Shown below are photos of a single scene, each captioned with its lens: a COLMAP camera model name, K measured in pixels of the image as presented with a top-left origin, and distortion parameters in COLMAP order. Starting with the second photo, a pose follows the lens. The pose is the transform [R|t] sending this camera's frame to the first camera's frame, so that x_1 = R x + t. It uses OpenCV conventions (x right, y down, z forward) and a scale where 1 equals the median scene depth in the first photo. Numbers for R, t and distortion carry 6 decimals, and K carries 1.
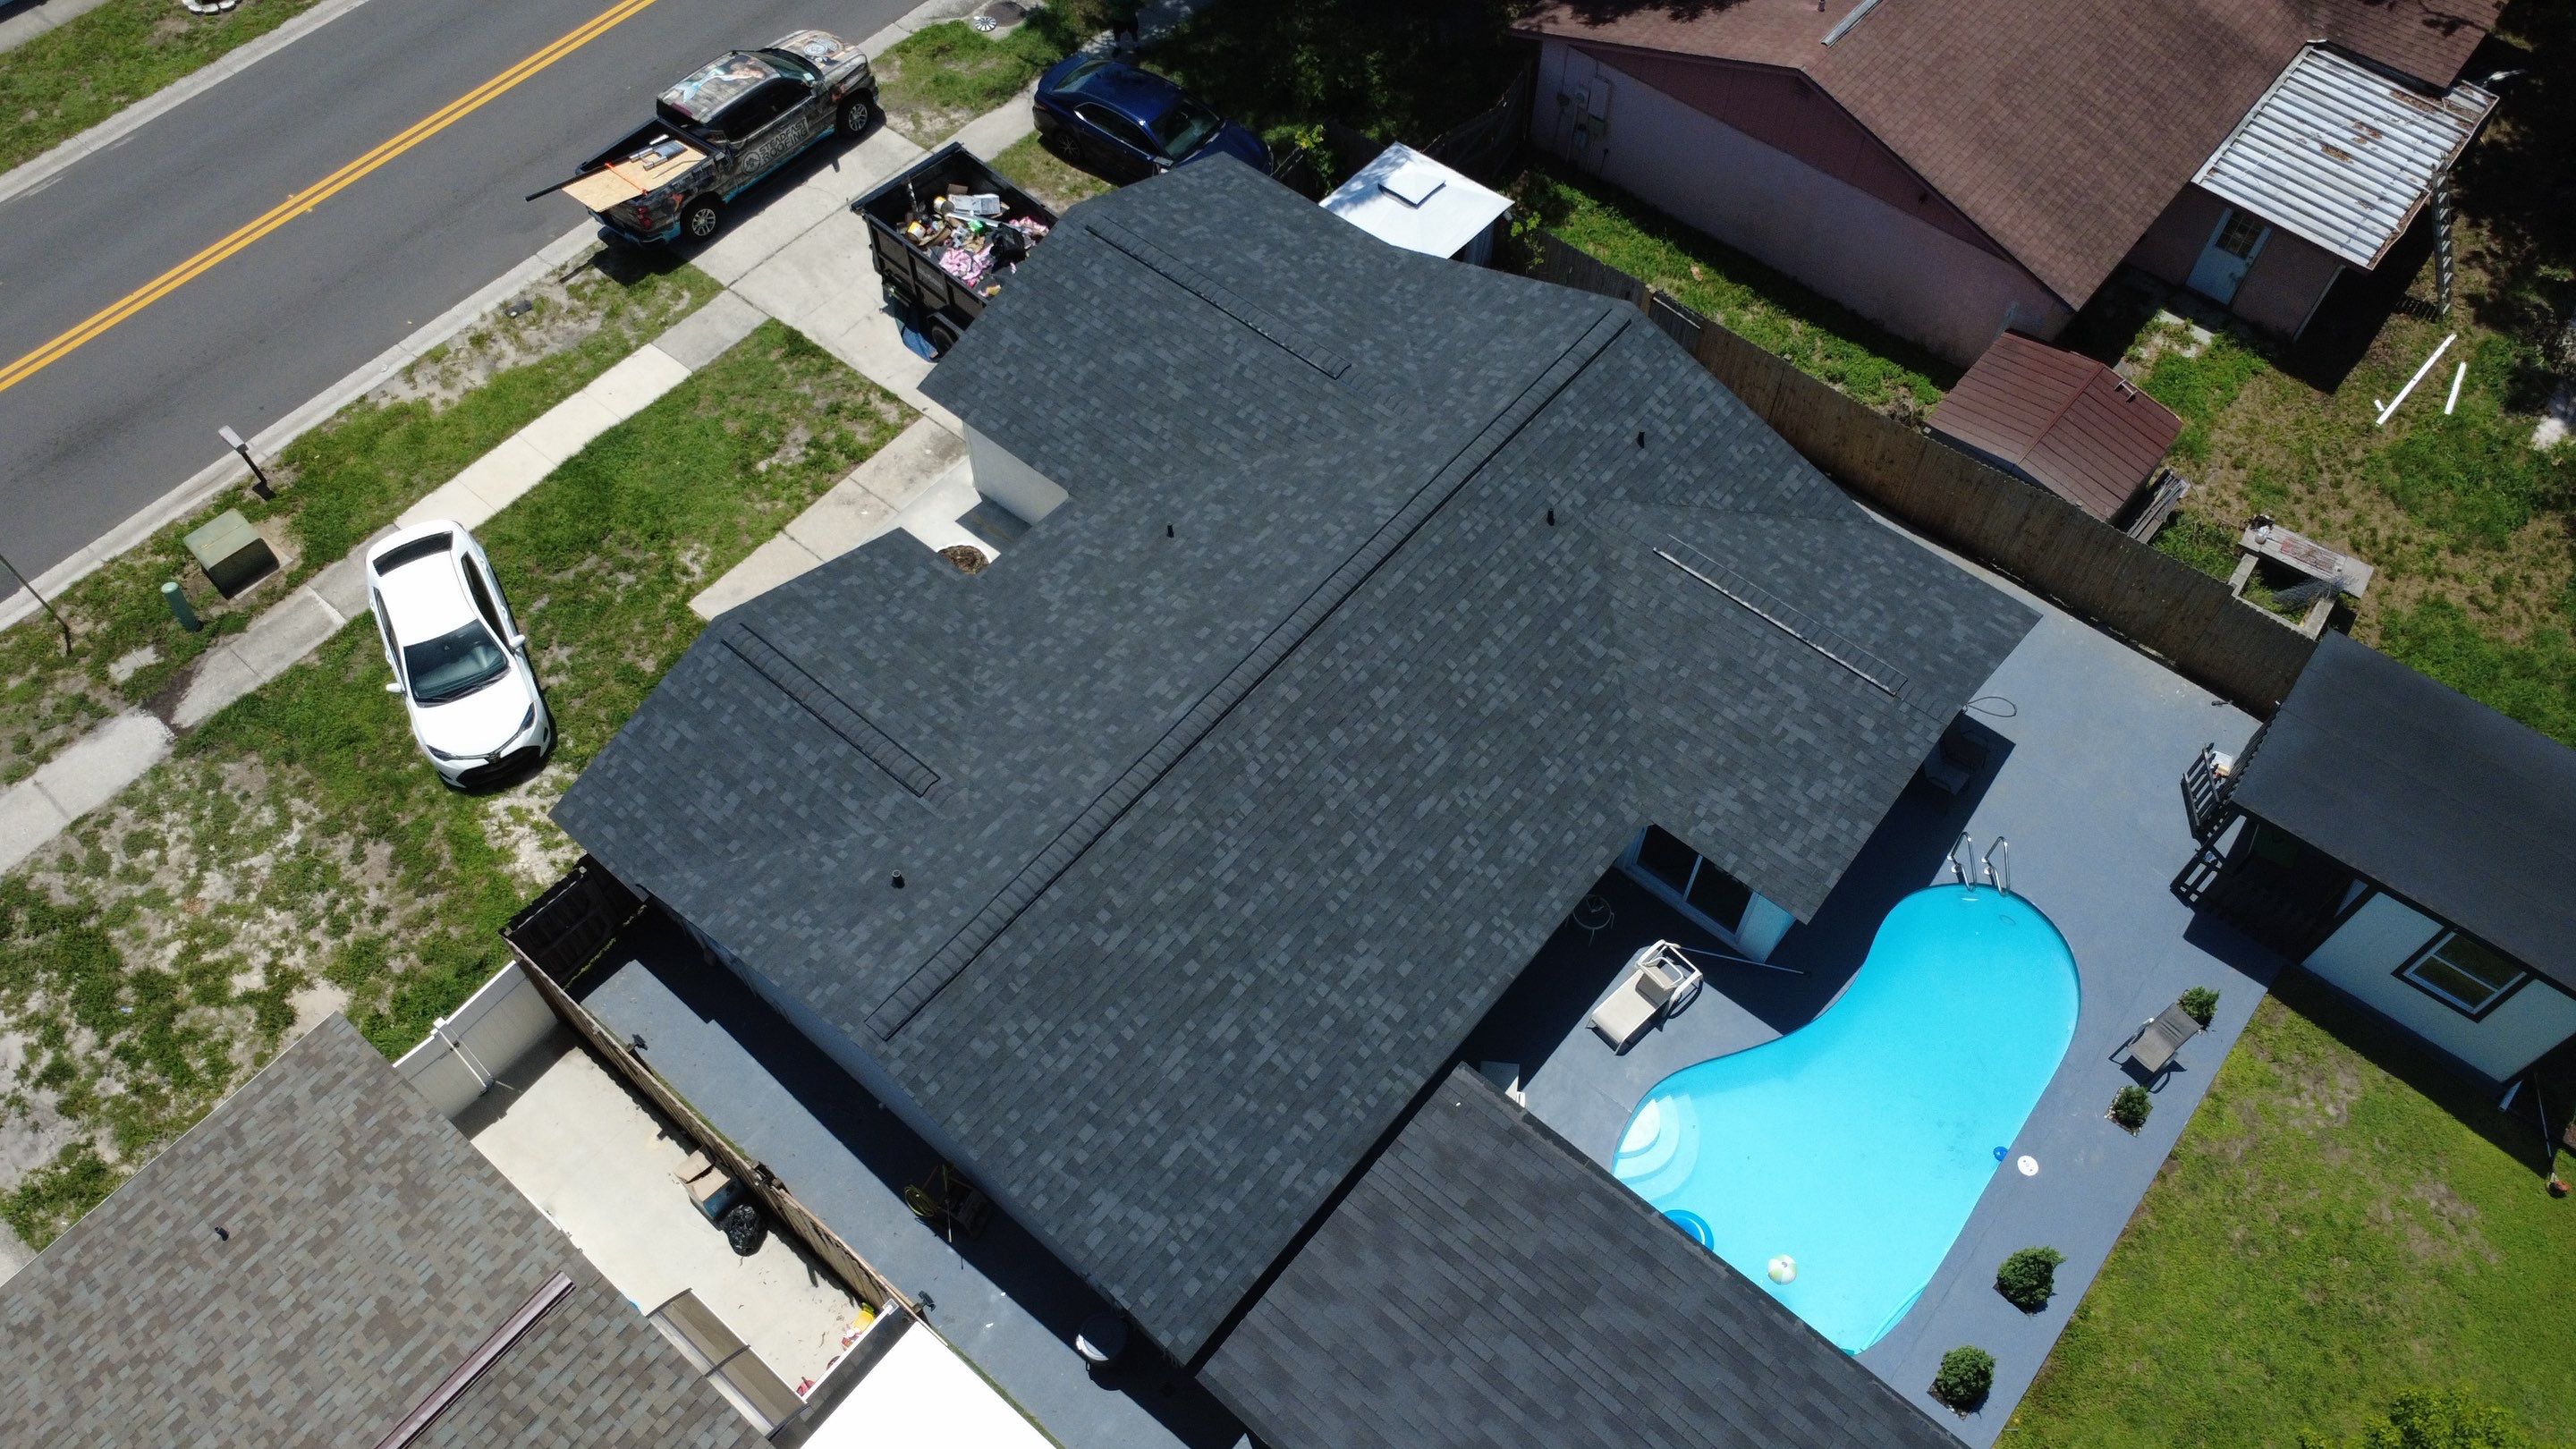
lens RADIAL K [[1876.6, 0, 1284.2], [0, 1876.6, 720.9], [0, 0, 1]] dist [-0.001940, 0.005739]
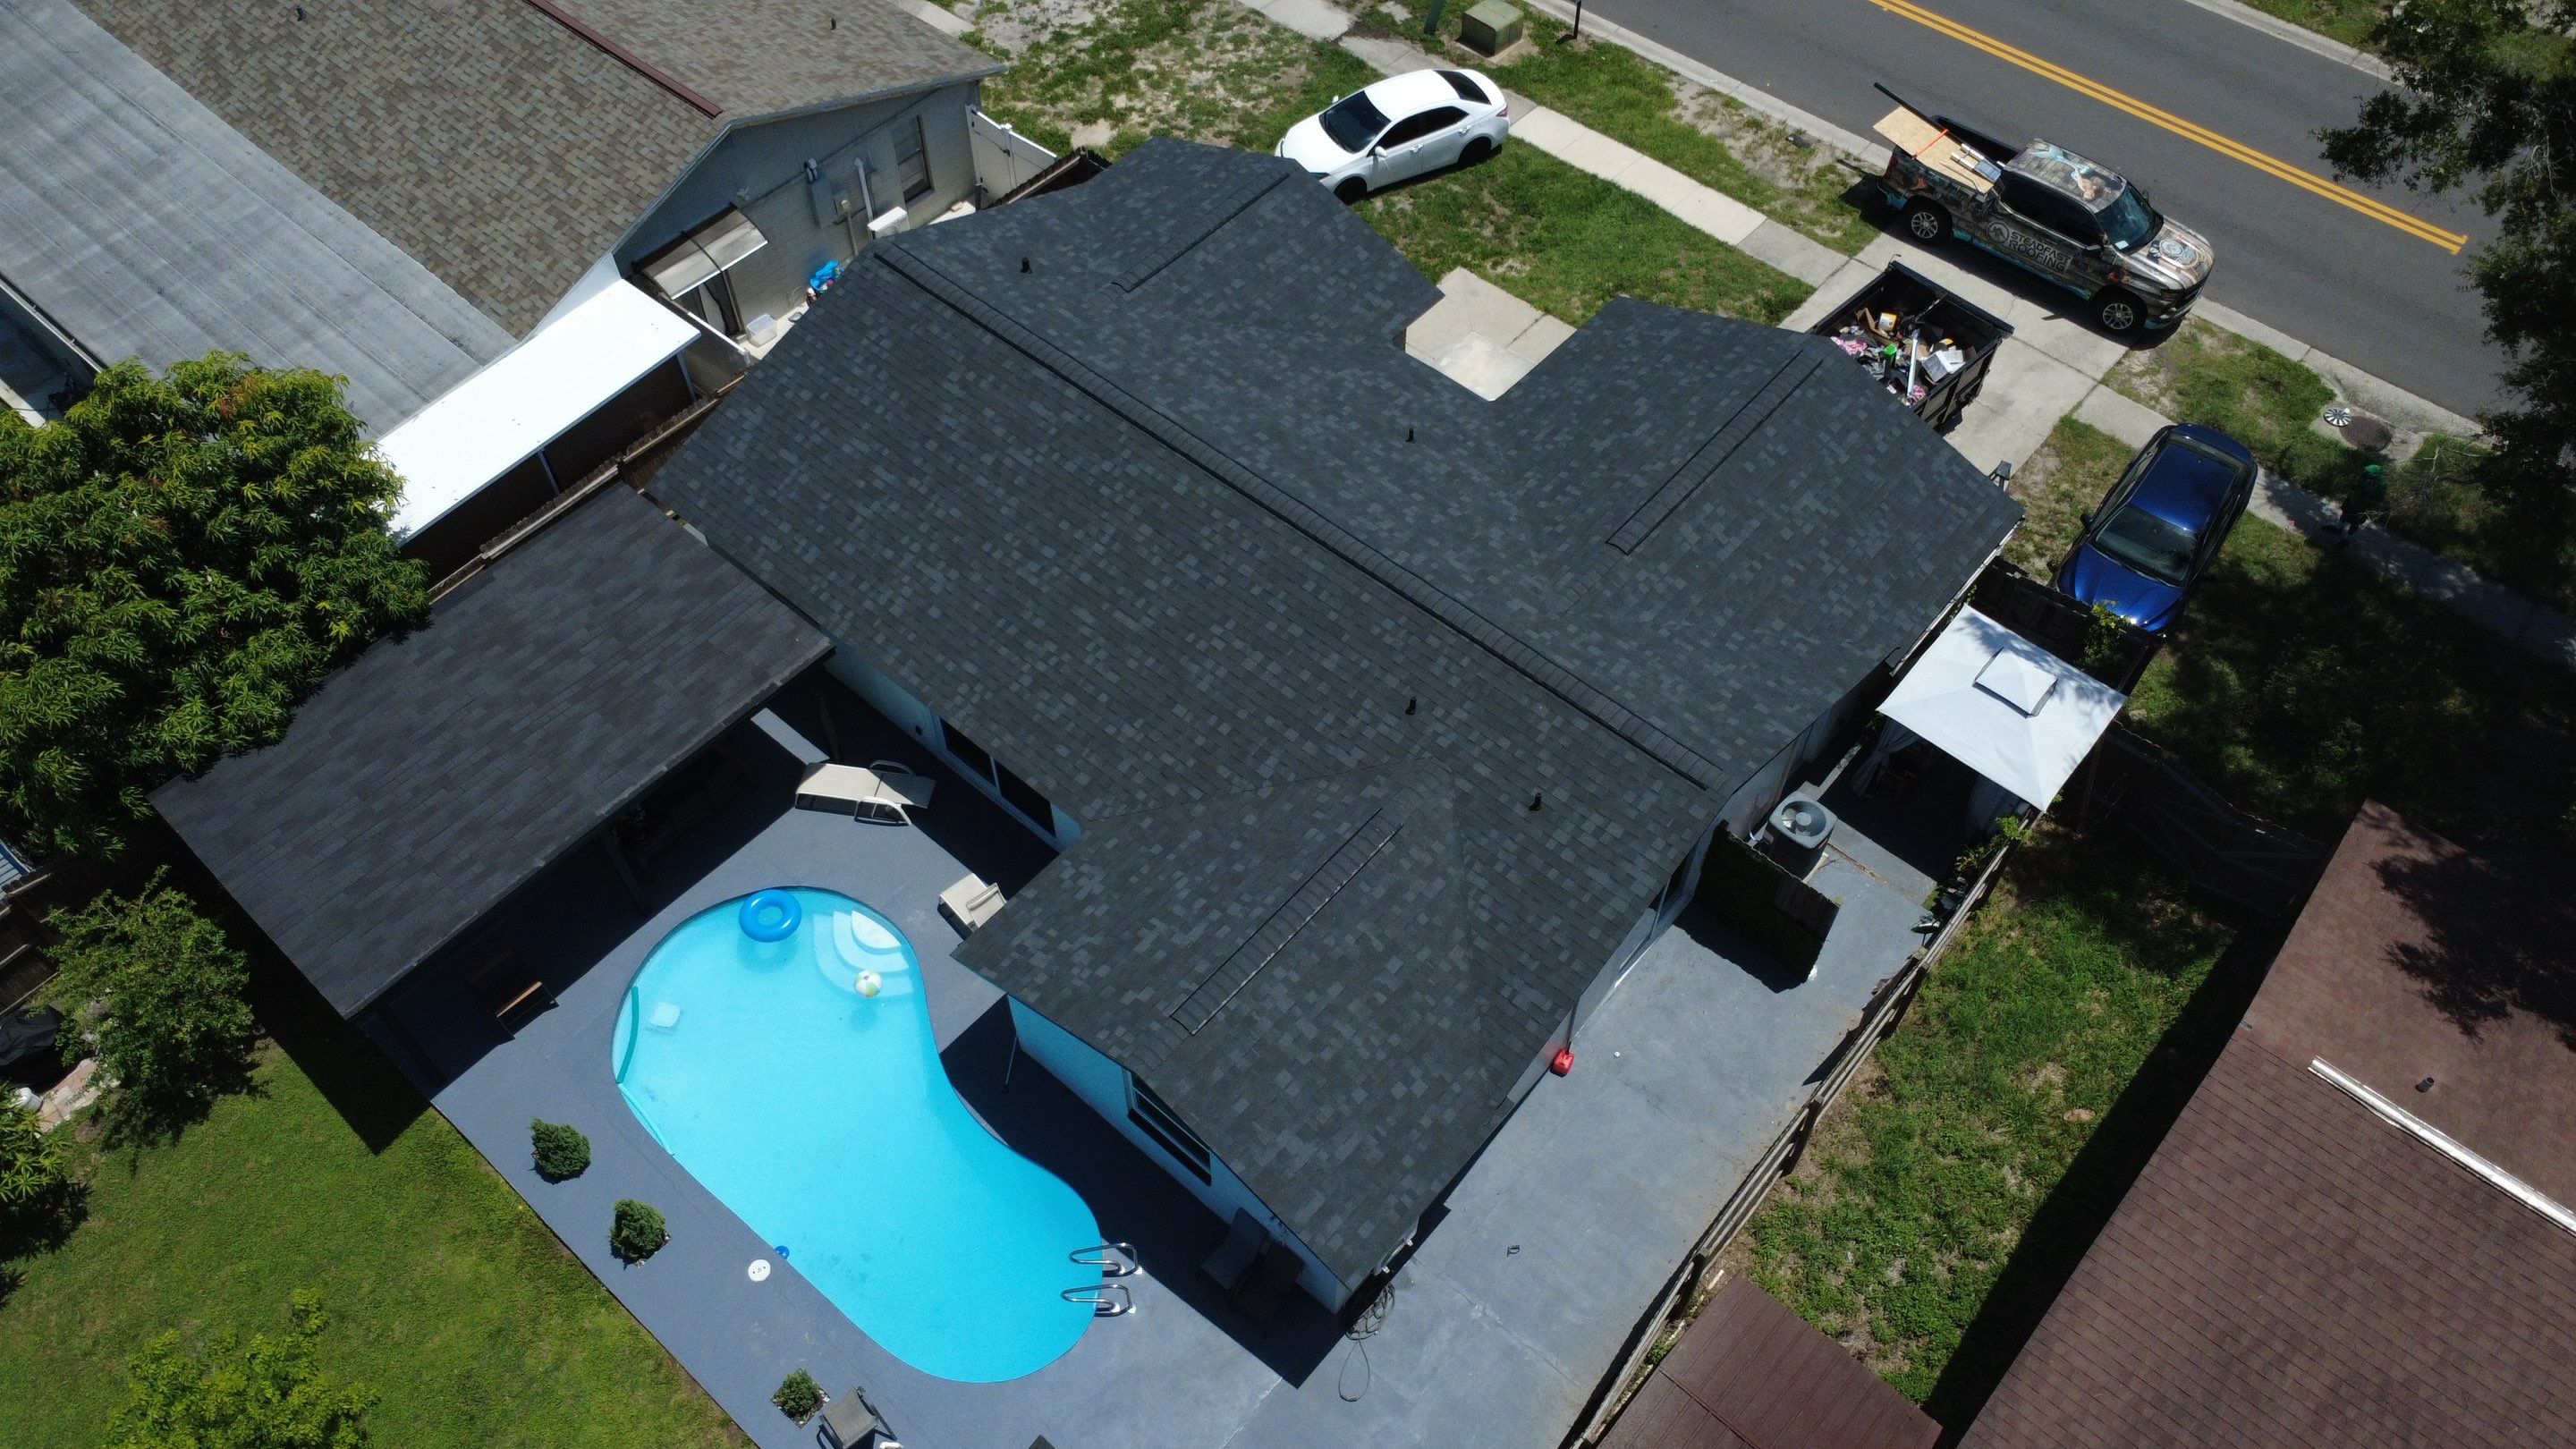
lens RADIAL K [[1876.6, 0, 1285.1], [0, 1876.6, 720.6], [0, 0, 1]] dist [-0.001940, 0.005739]
pose [[-0.017499, 0.797758, -0.602723, 0.651848], [-0.832445, 0.322284, 0.450741, -0.435146], [0.553831, 0.509622, 0.658451, 0.343979]]
